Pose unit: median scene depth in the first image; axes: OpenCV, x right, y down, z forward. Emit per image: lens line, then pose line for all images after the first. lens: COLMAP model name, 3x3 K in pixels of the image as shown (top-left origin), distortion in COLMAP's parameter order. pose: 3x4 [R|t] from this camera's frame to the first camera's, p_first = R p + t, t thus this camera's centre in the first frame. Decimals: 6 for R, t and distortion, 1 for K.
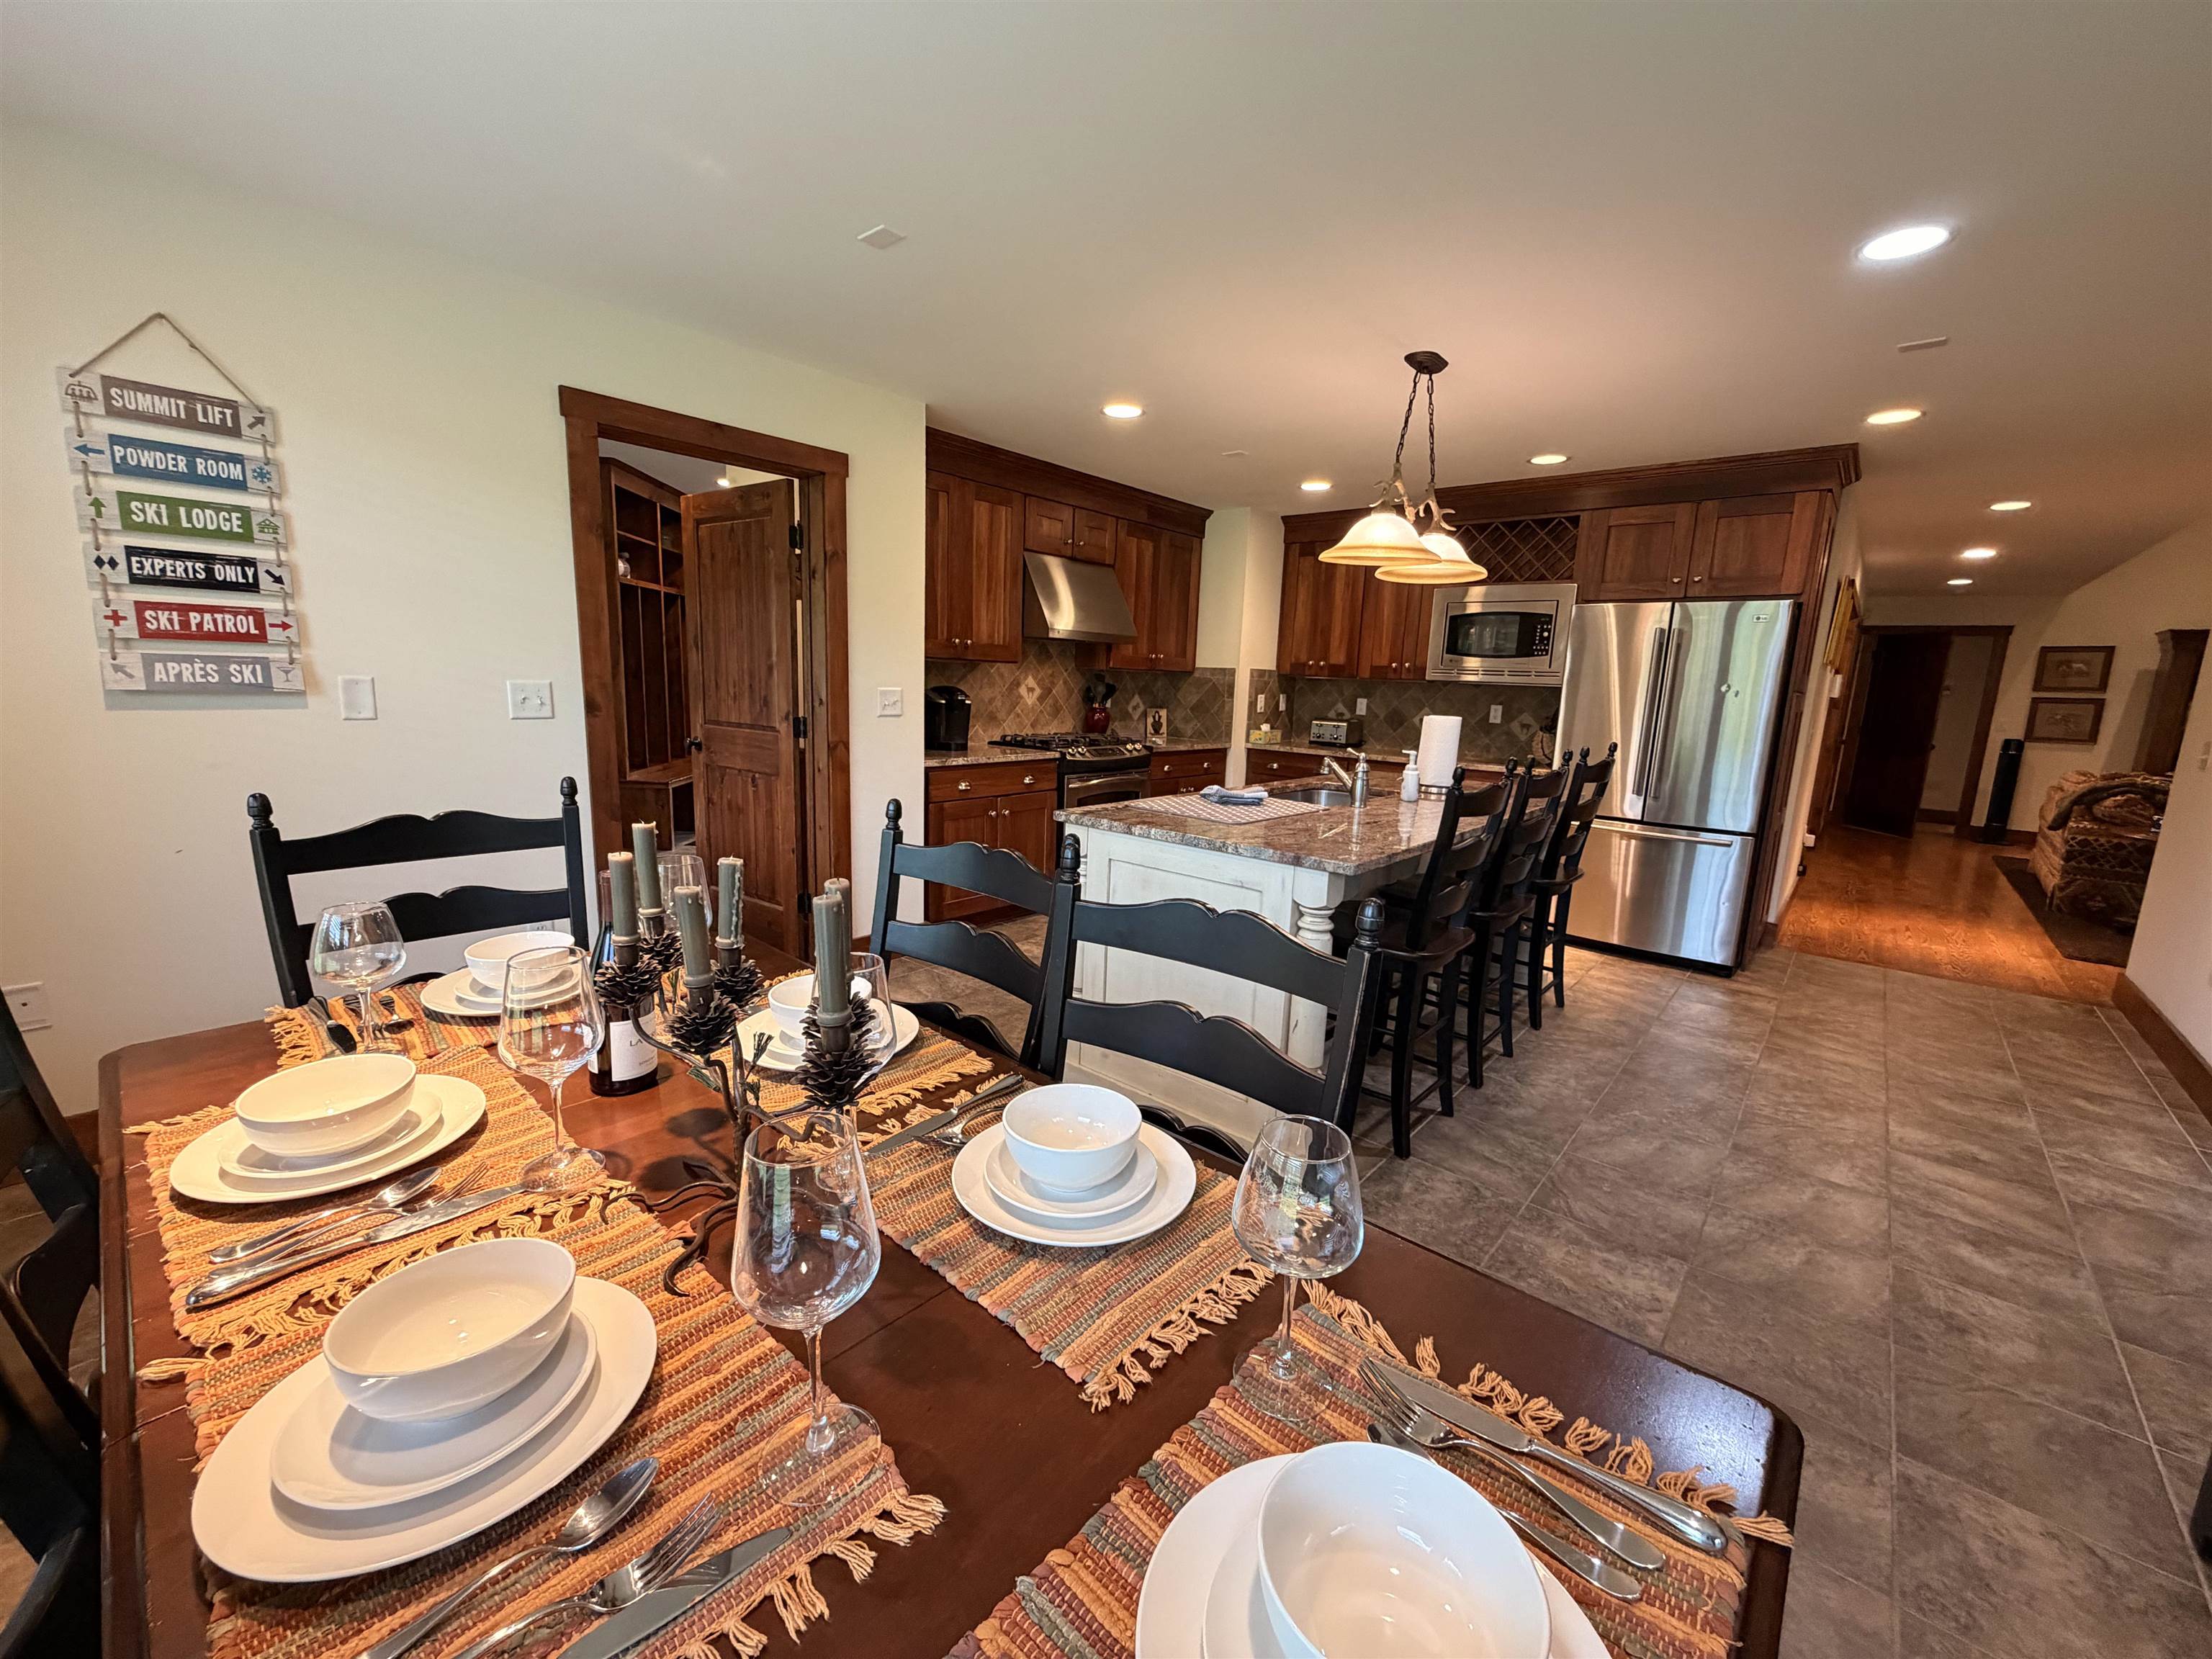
lens RADIAL K [[881.0, 0, 1094.4], [0, 881.0, 826.5], [0, 0, 1]] dist [-0.001357, 0.000508]
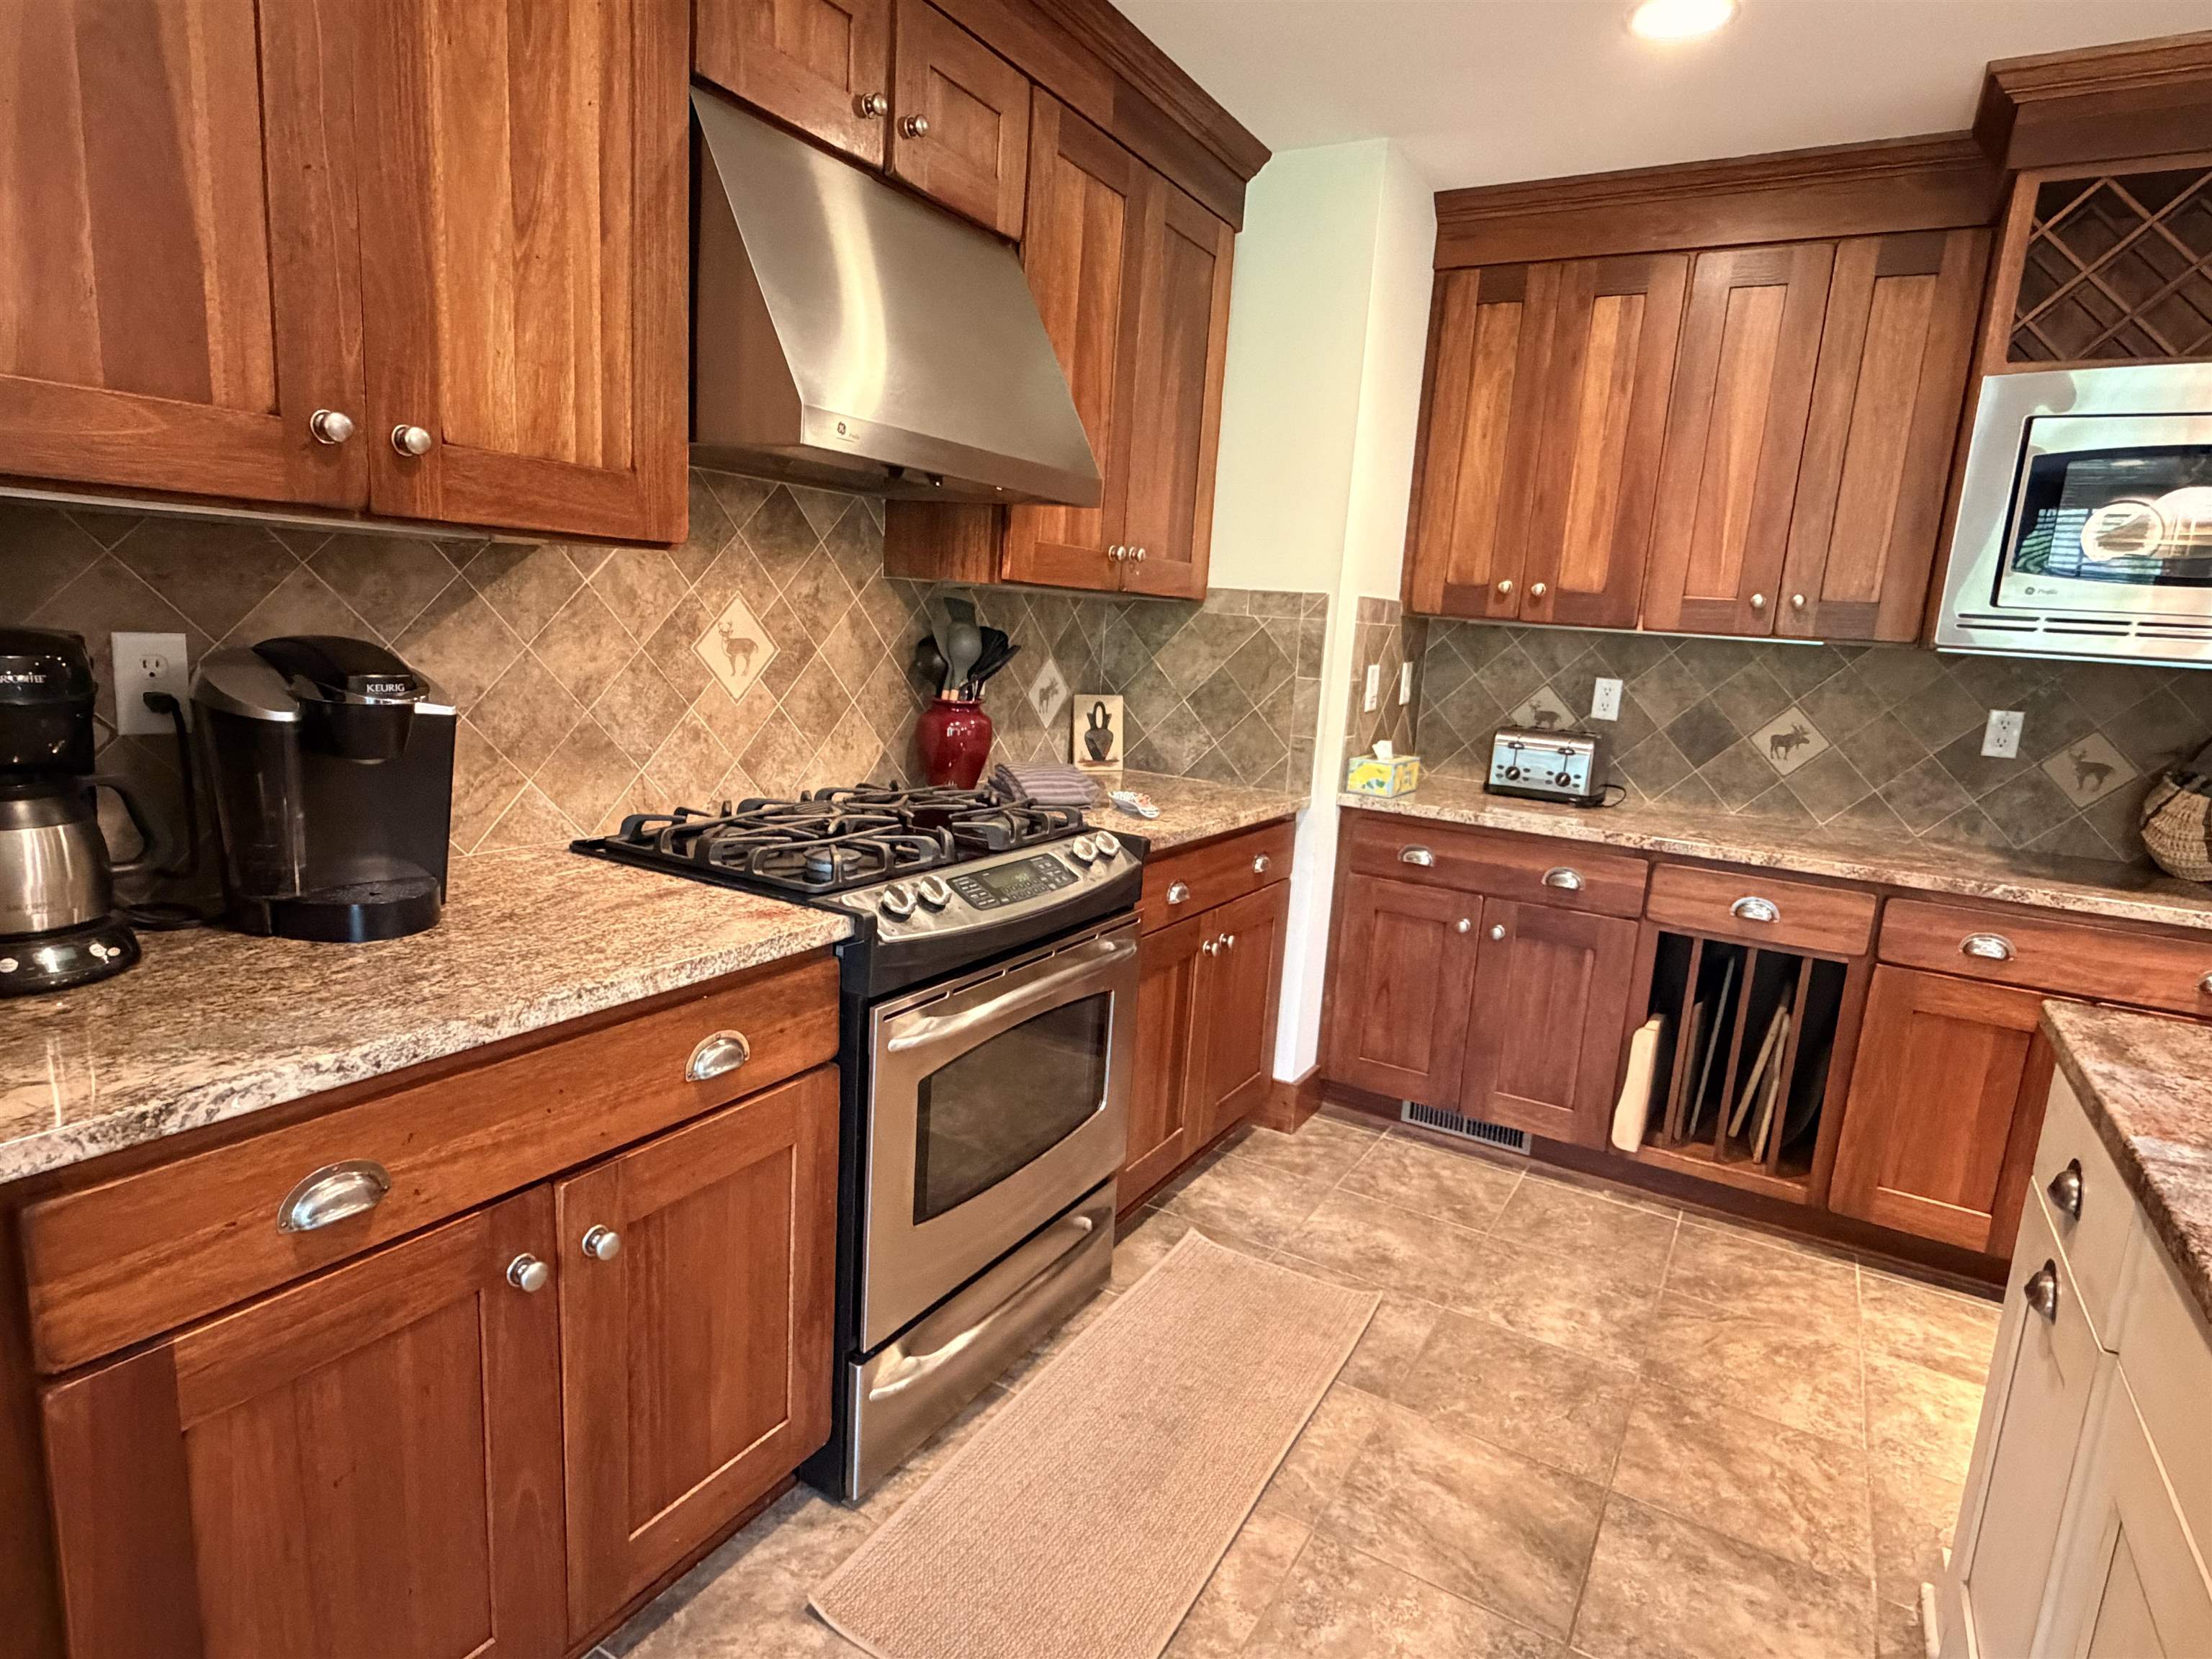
lens RADIAL K [[1206.6, 0, 1111.1], [0, 1206.6, 826.0], [0, 0, 1]] dist [-0.001914, -0.000298]
pose [[0.980298, -0.009111, 0.197312, -0.034425], [0.005940, 0.999844, 0.016656, -0.114172], [-0.197433, -0.015156, 0.980199, 0.651036]]
